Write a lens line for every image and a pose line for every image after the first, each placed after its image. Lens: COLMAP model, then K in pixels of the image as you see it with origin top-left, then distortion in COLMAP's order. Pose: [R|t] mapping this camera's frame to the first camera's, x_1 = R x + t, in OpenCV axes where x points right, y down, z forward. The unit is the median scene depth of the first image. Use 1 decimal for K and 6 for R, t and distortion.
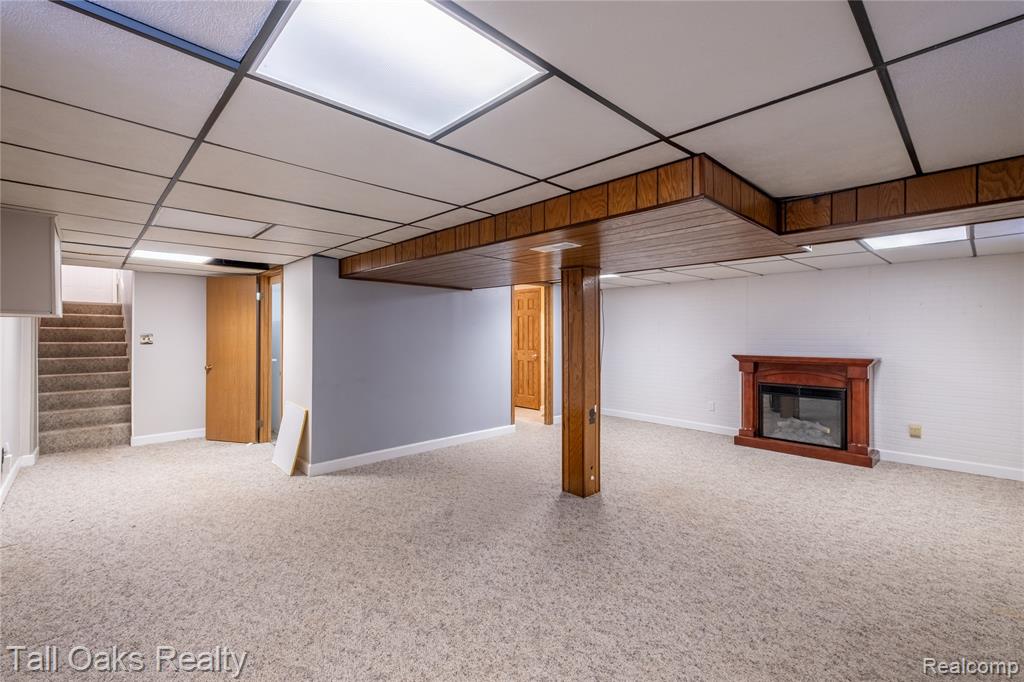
lens RADIAL K [[441.1, 0, 512.2], [0, 441.1, 334.8], [0, 0, 1]] dist [0.016398, -0.003487]
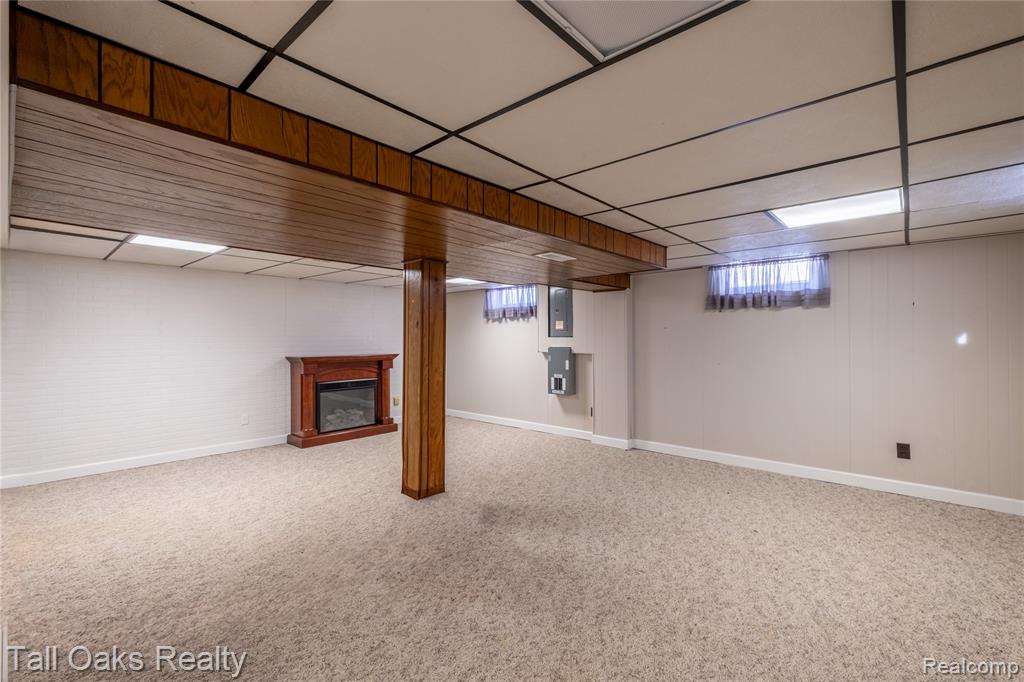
lens RADIAL K [[441.1, 0, 512.8], [0, 441.1, 337.3], [0, 0, 1]] dist [0.016398, -0.003487]
pose [[-0.067345, -0.003953, 0.997722, -0.953990], [0.007829, 0.999959, 0.004490, -0.000846], [-0.997699, 0.008113, -0.067312, 1.125657]]
